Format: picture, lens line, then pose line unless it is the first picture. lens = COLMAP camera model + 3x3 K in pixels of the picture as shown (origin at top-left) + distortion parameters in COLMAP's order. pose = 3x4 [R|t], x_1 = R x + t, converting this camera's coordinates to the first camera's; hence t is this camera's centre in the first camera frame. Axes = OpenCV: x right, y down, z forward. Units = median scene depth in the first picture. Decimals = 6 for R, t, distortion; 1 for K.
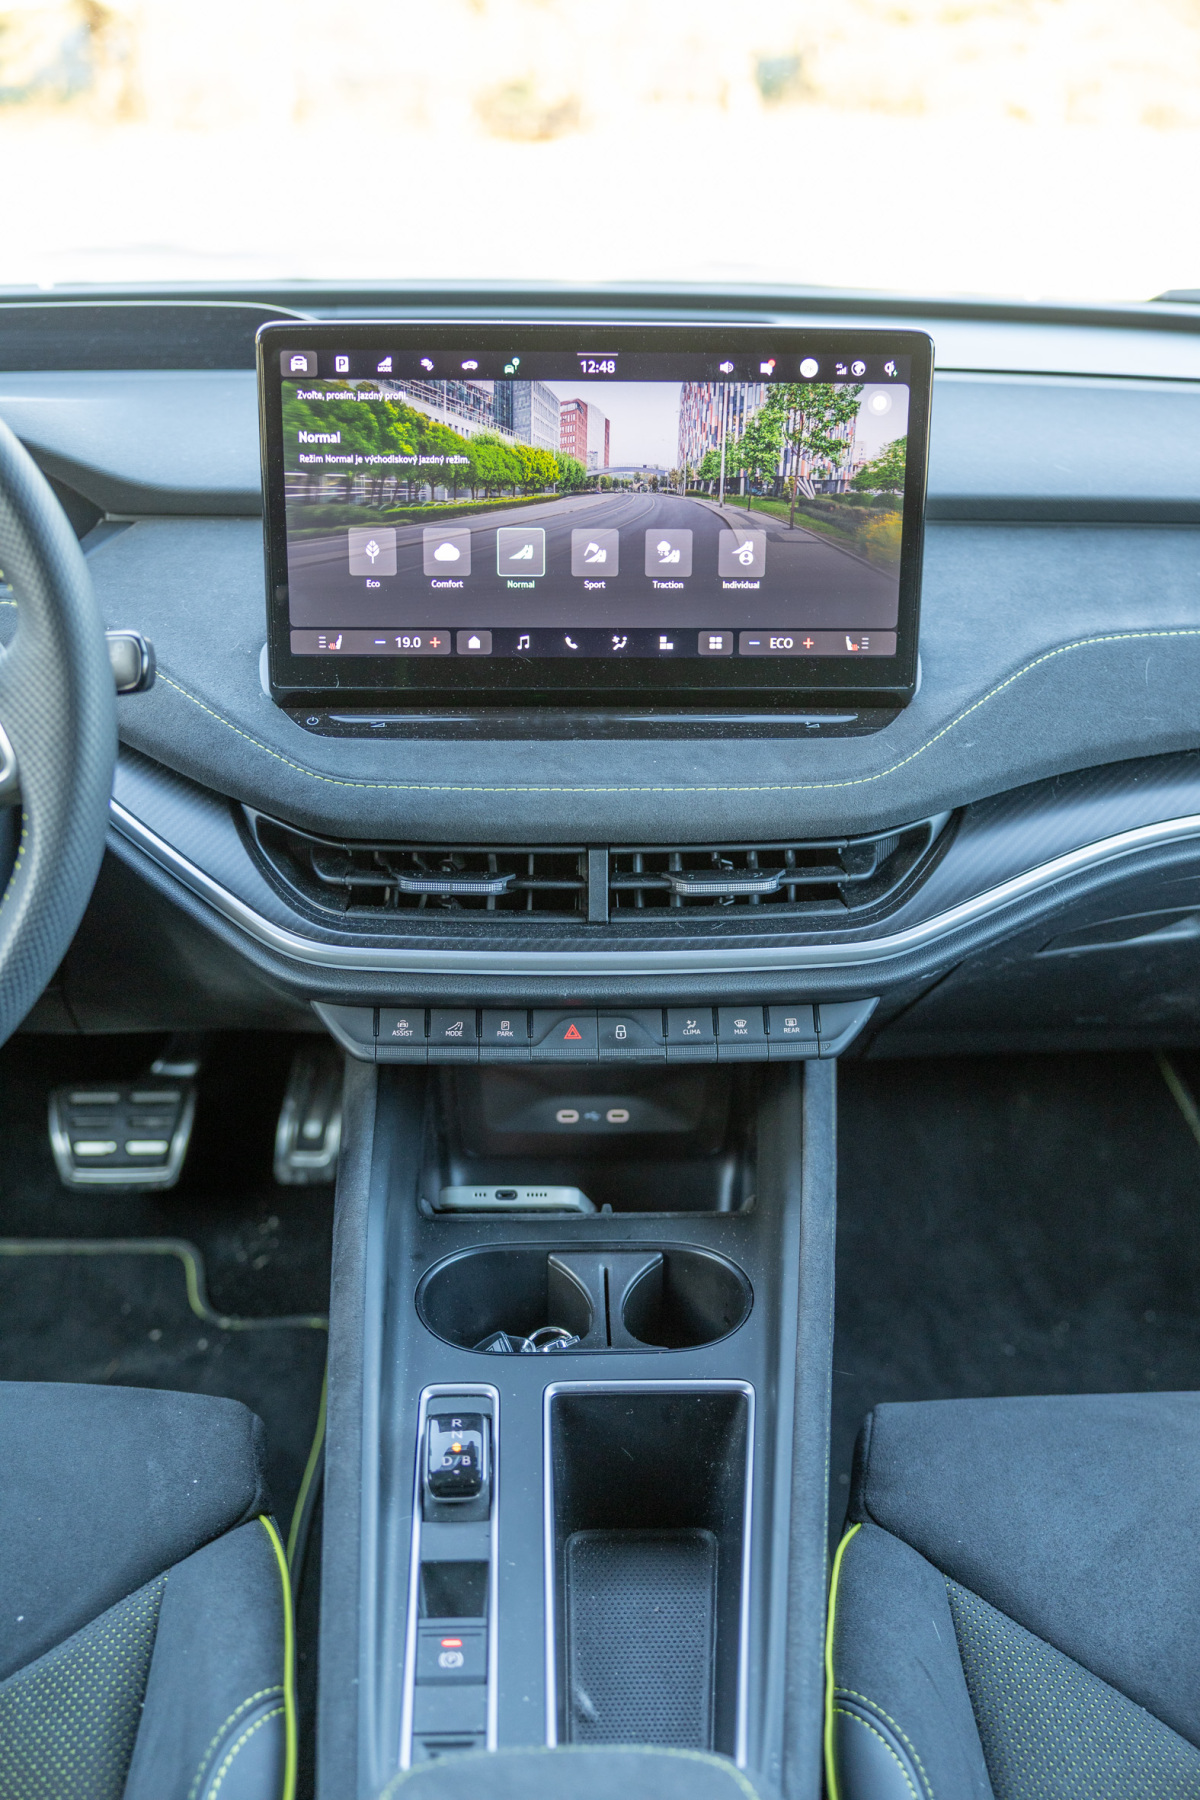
lens RADIAL K [[2096.9, 0, 618.8], [0, 2096.9, 948.0], [0, 0, 1]] dist [0.007931, 0.000000]
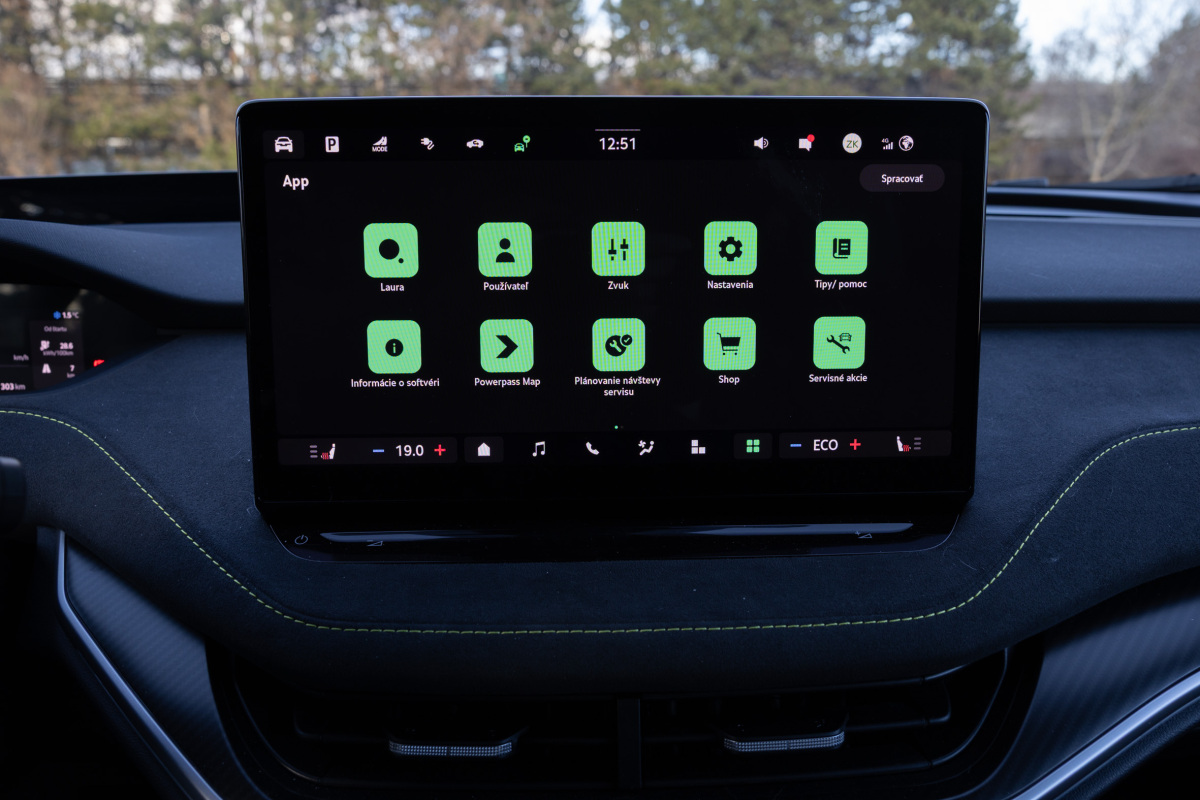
lens RADIAL K [[860.9, 0, 595.3], [0, 860.9, 405.6], [0, 0, 1]] dist [-0.046502, 0.041714]
pose [[0.999739, -0.015830, -0.016461, -0.015042], [0.012960, 0.986736, -0.161812, -0.104173], [0.018804, 0.161557, 0.986684, 0.635725]]
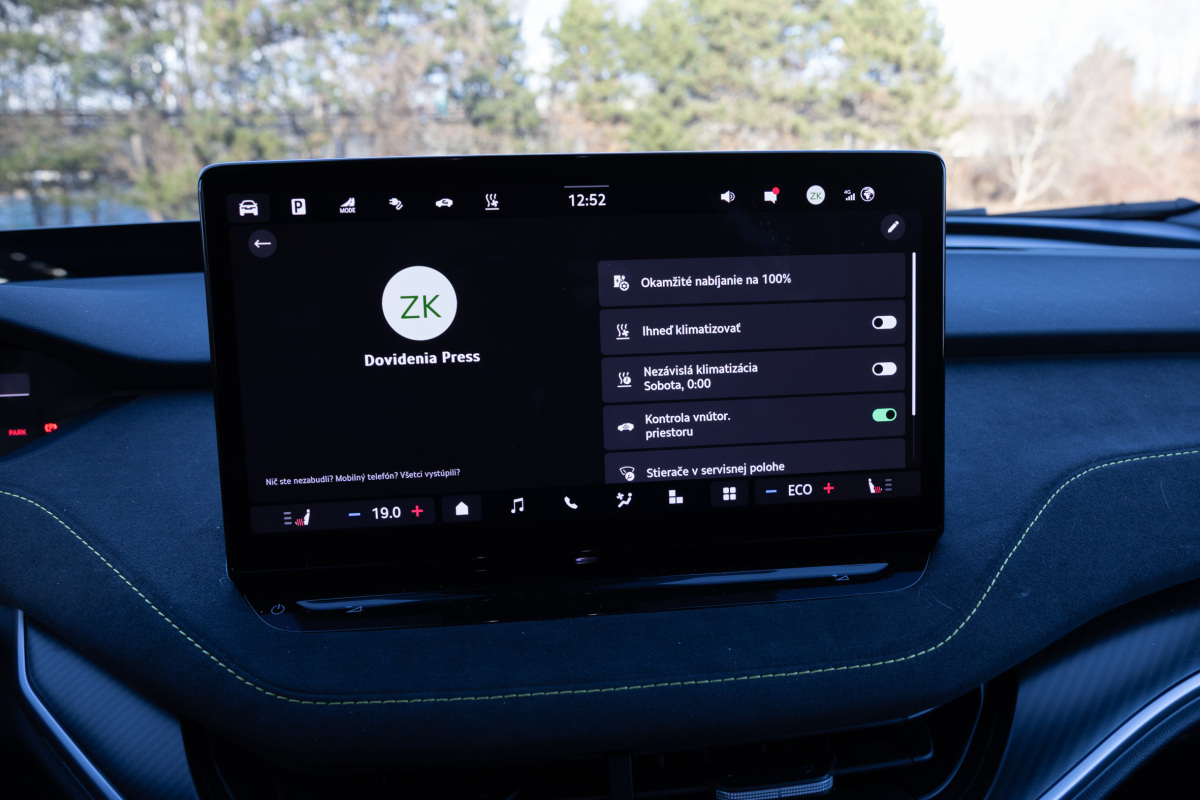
lens RADIAL K [[860.9, 0, 601.4], [0, 860.9, 411.7], [0, 0, 1]] dist [-0.046502, 0.041714]
pose [[0.997574, -0.049905, 0.048541, -0.025670], [0.057771, 0.982483, -0.177169, -0.118117], [-0.038849, 0.179543, 0.982983, 0.632672]]
